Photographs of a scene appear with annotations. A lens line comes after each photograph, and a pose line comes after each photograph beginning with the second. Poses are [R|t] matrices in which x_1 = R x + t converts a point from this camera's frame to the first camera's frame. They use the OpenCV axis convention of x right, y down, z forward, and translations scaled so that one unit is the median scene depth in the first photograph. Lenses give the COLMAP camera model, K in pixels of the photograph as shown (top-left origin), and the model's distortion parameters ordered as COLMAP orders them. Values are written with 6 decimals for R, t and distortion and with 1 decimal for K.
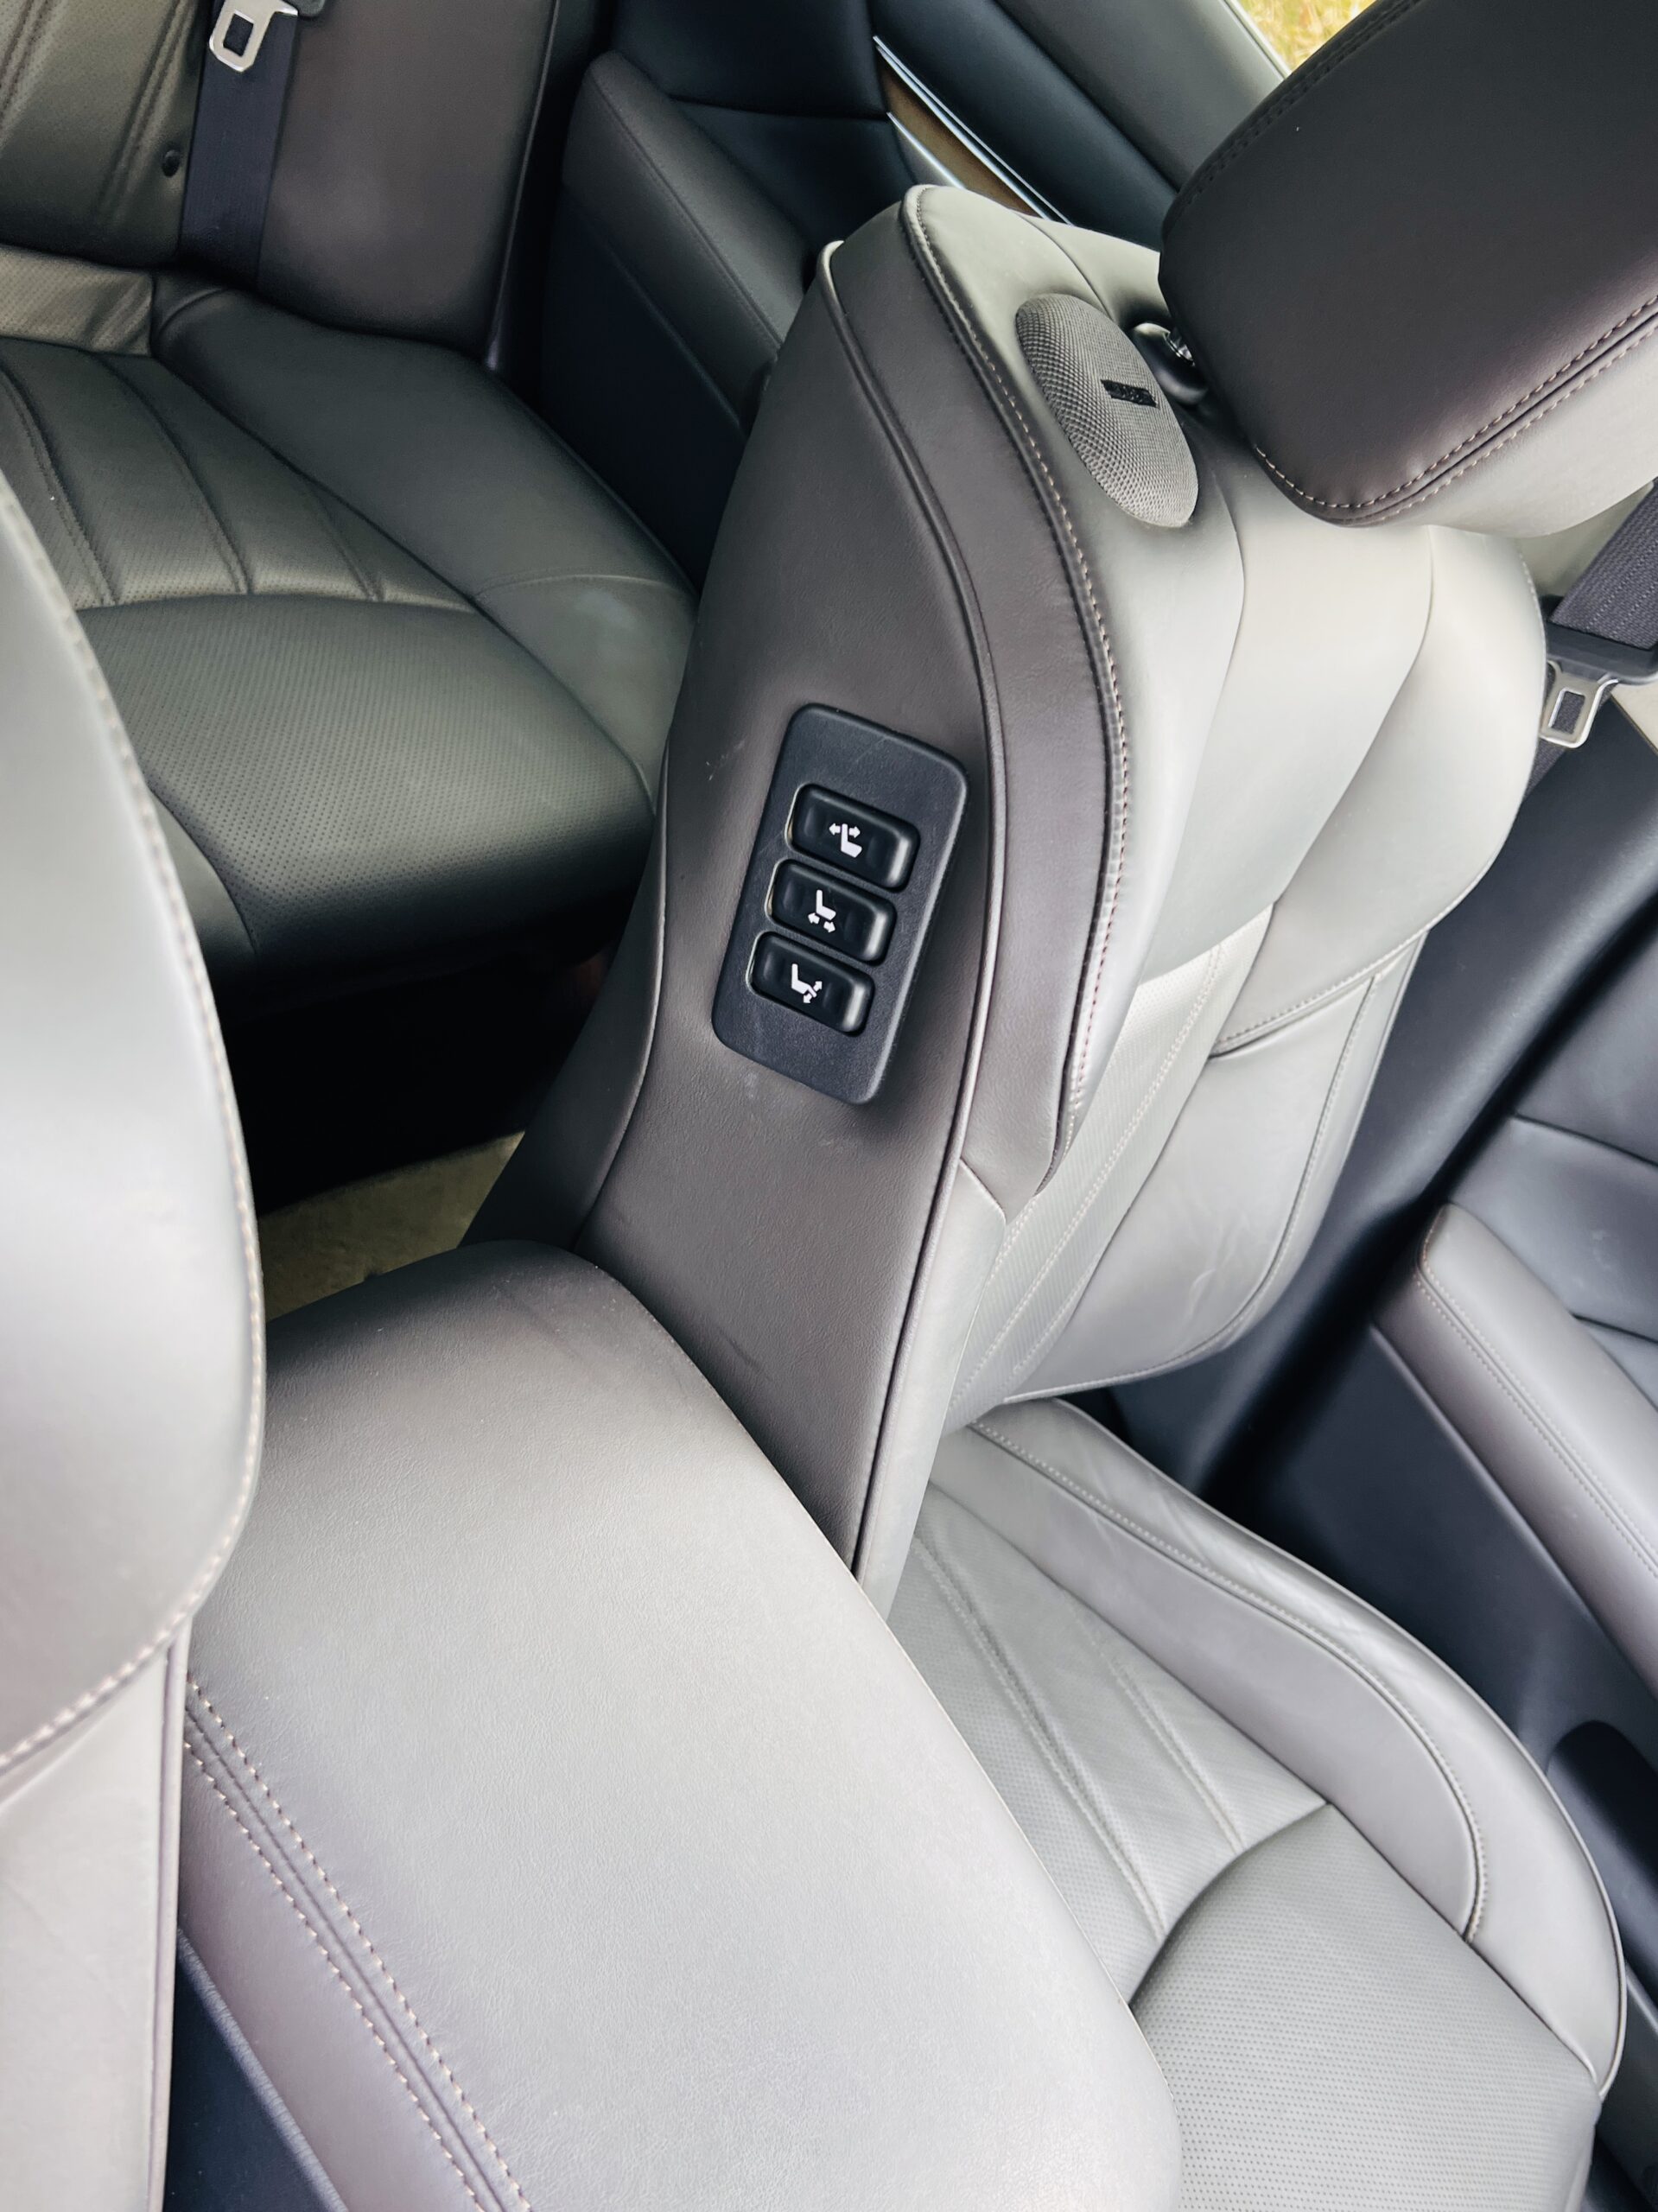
lens RADIAL K [[1686.7, 0, 829.0], [0, 1686.7, 1106.0], [0, 0, 1]] dist [0.051455, -0.049421]
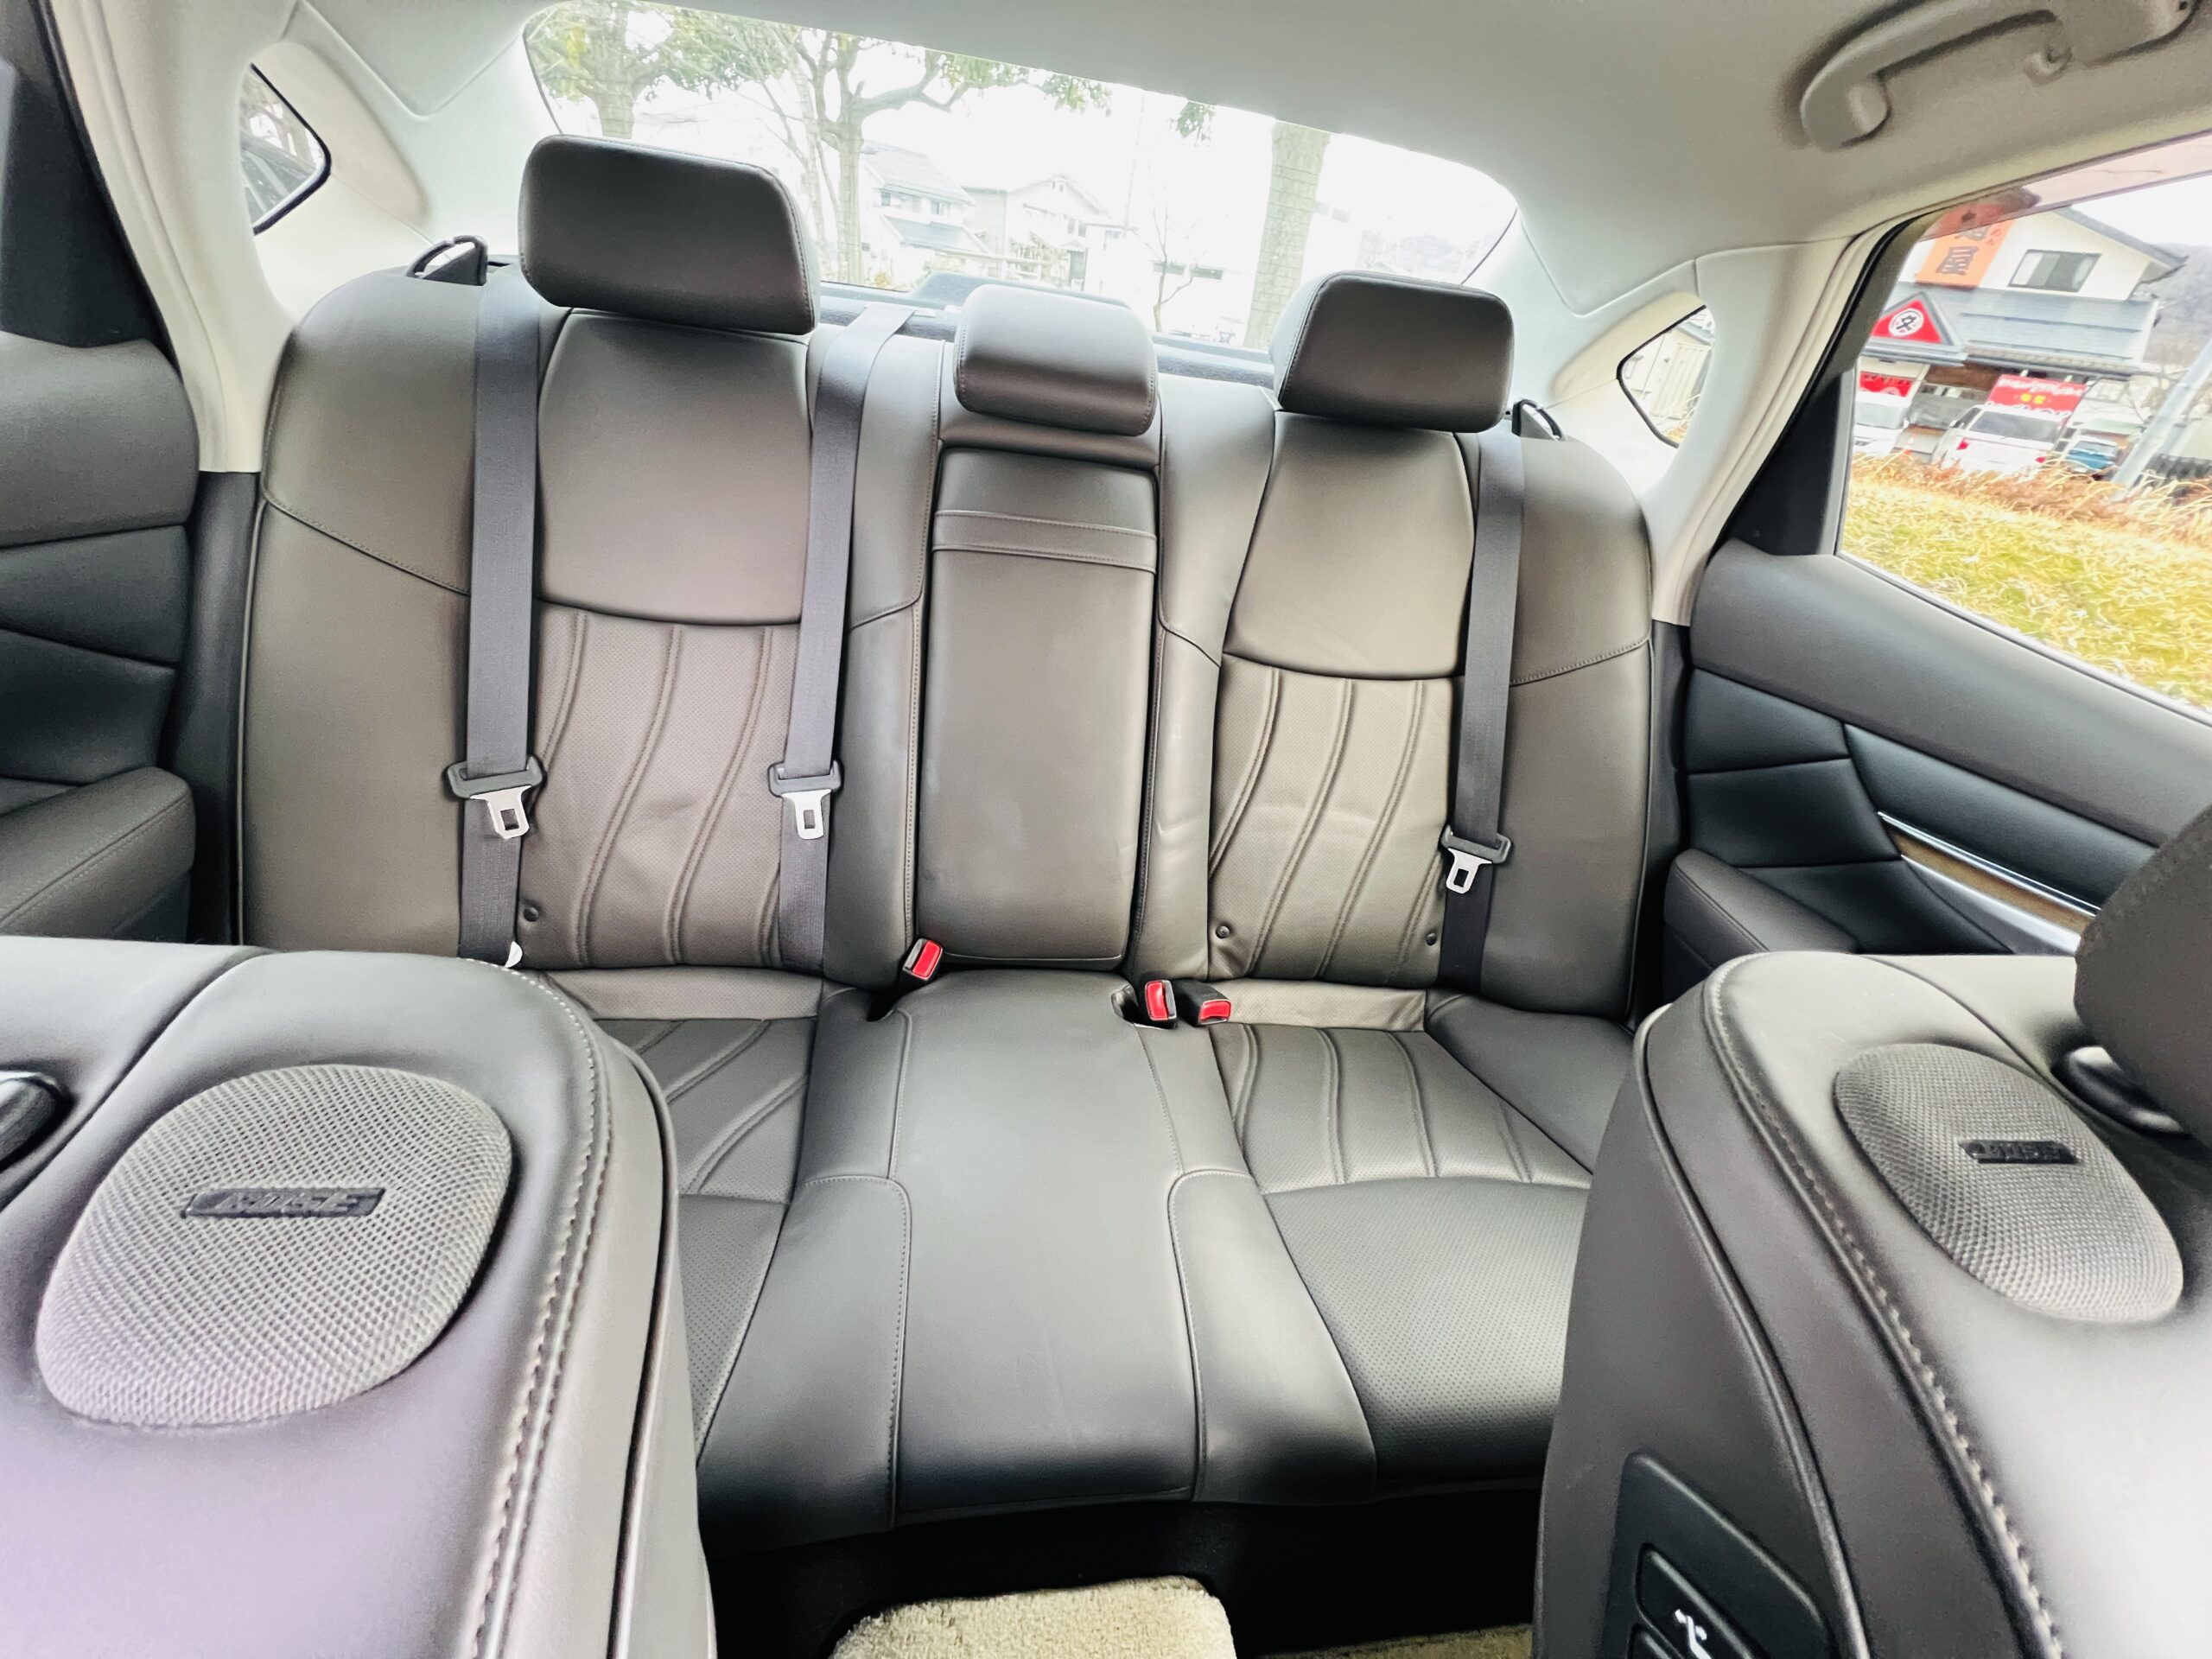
lens RADIAL K [[905.7, 0, 1110.4], [0, 905.7, 838.8], [0, 0, 1]] dist [-0.000519, 0.000246]
pose [[0.709676, -0.180839, -0.680924, 0.079981], [-0.229381, 0.854527, -0.466012, -0.093000], [0.666141, 0.486909, 0.564956, 0.131766]]
